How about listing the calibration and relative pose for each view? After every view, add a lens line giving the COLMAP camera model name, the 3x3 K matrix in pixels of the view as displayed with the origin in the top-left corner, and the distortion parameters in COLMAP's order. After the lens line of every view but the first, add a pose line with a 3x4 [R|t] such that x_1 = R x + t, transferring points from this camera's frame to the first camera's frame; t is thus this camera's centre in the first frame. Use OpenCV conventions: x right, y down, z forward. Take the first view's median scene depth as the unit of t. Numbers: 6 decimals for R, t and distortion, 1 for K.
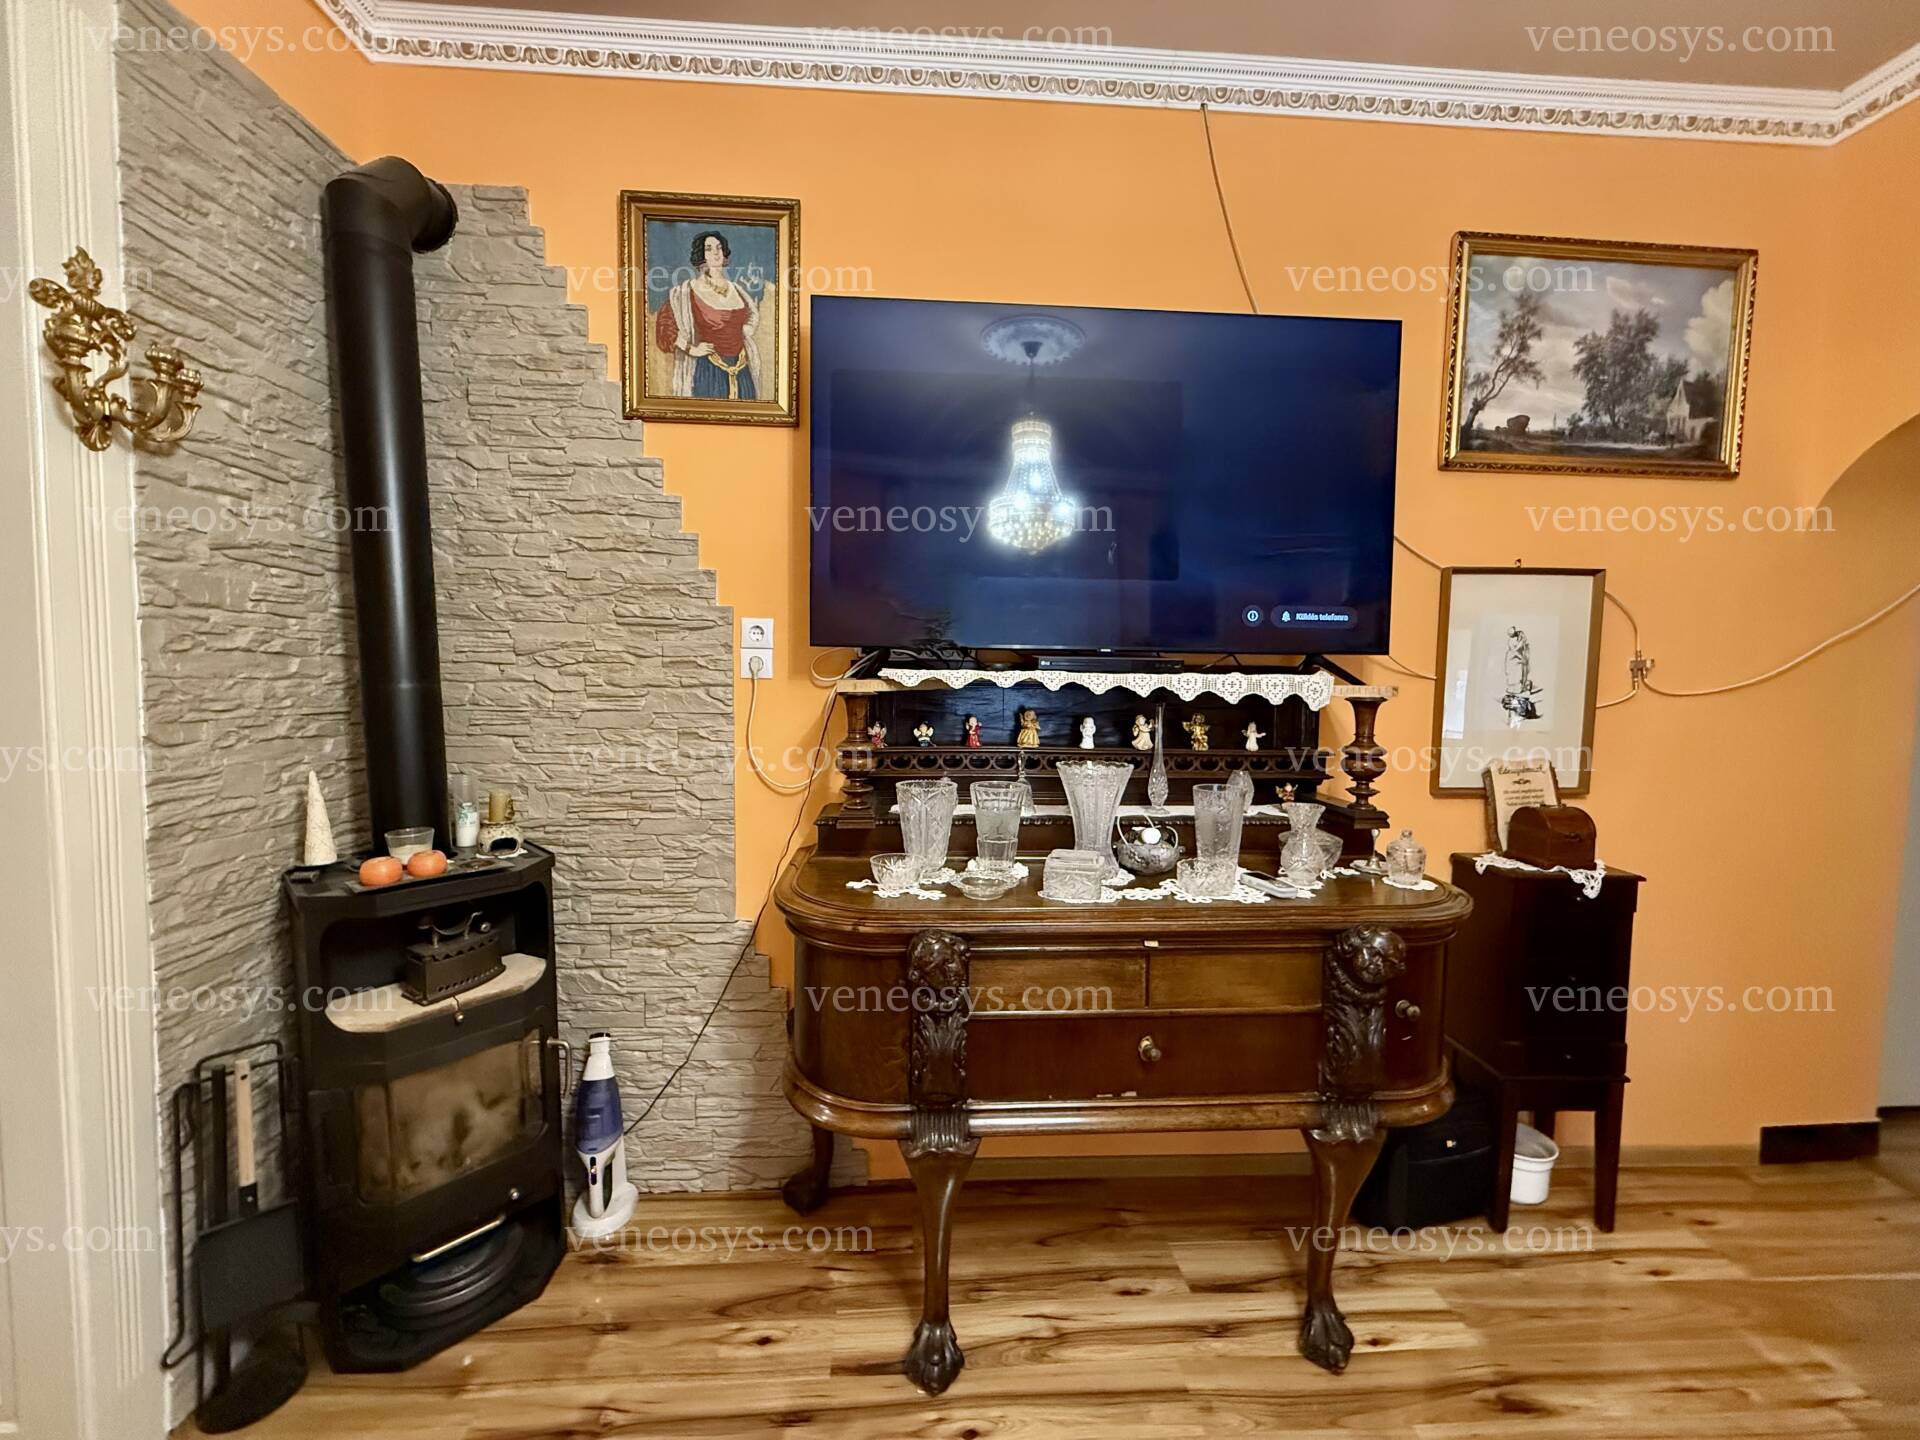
lens RADIAL K [[766.8, 0, 949.4], [0, 766.8, 718.2], [0, 0, 1]] dist [0.005693, -0.000934]
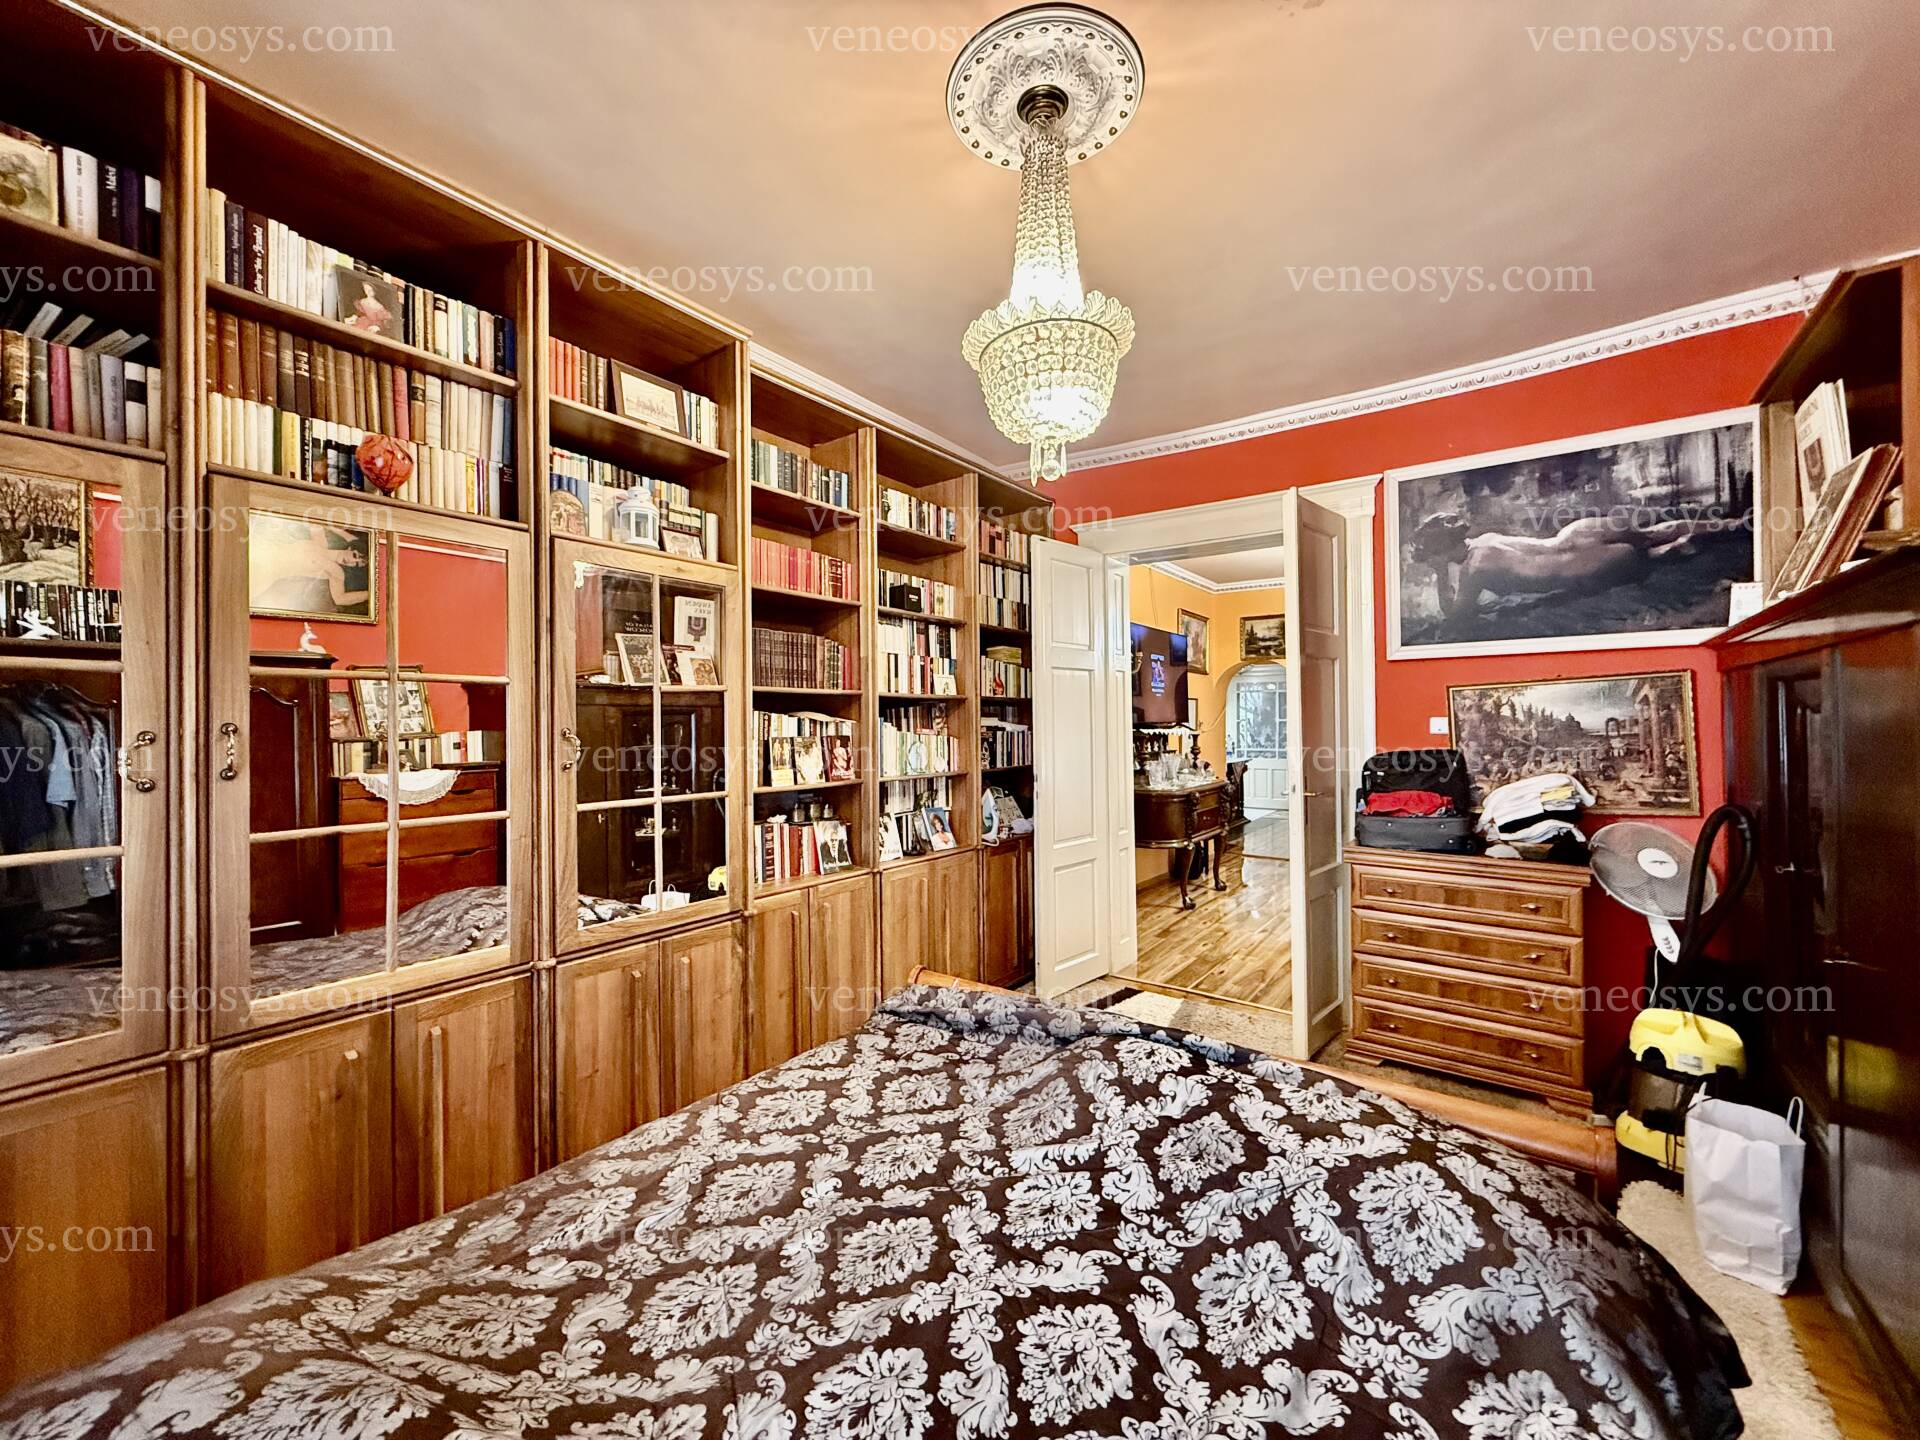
lens RADIAL K [[766.8, 0, 955.6], [0, 766.8, 721.5], [0, 0, 1]] dist [0.005693, -0.000934]
pose [[0.643596, -0.013902, 0.765239, -2.796274], [0.051833, 0.998331, -0.025457, -0.050616], [-0.763608, 0.056048, 0.643243, -0.497528]]
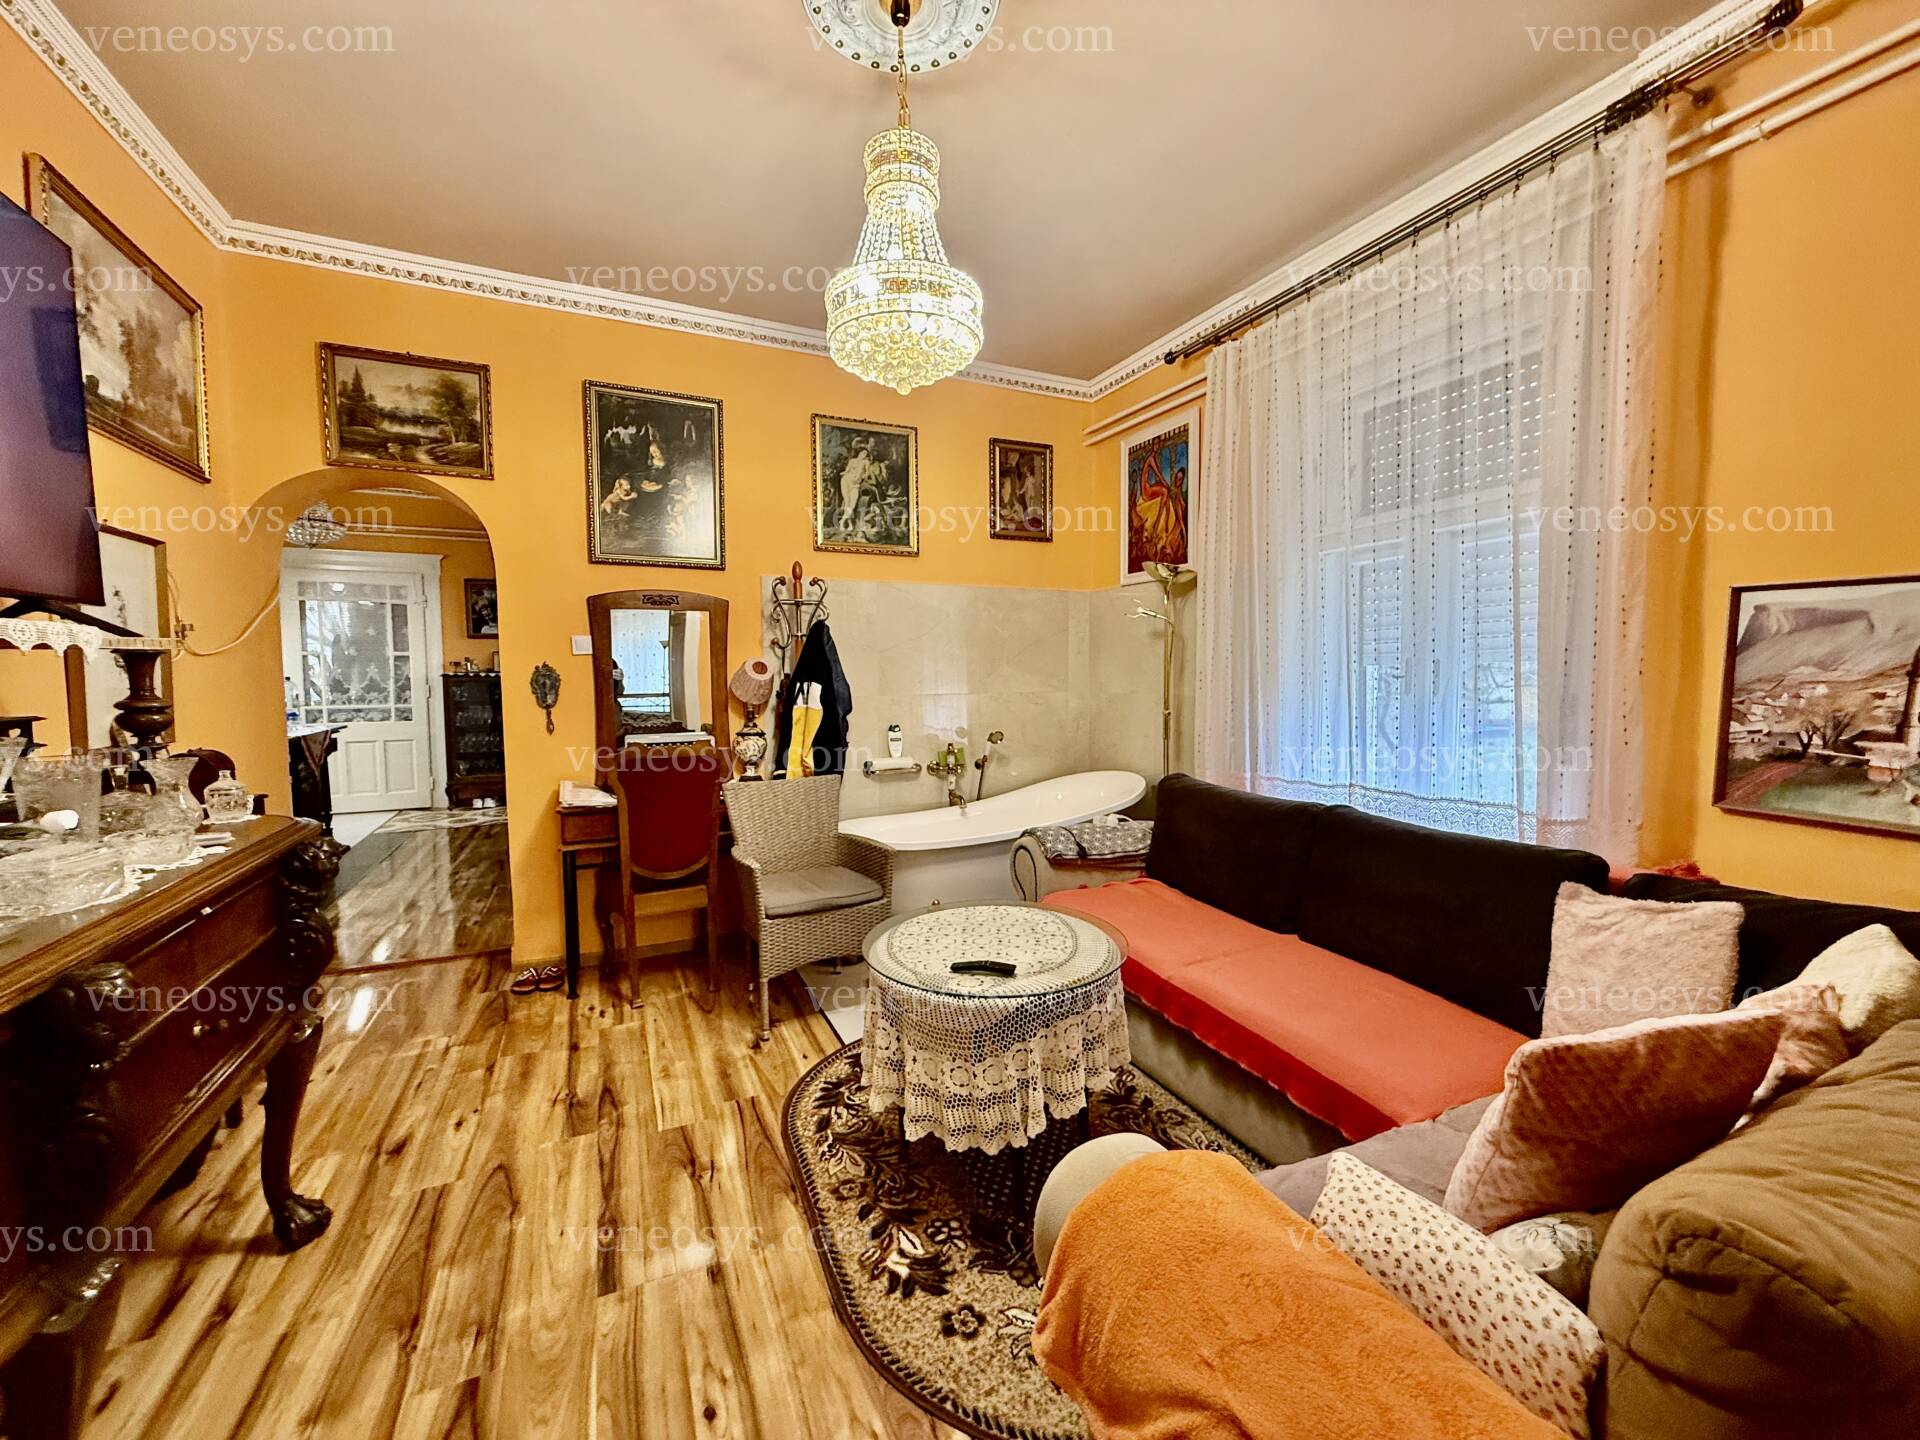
lens RADIAL K [[766.8, 0, 962.0], [0, 766.8, 712.5], [0, 0, 1]] dist [0.005693, -0.000934]
pose [[-0.364291, -0.060909, 0.929291, -0.649535], [0.053121, 0.994875, 0.086032, 0.020113], [-0.929769, 0.080706, -0.359189, 0.344312]]
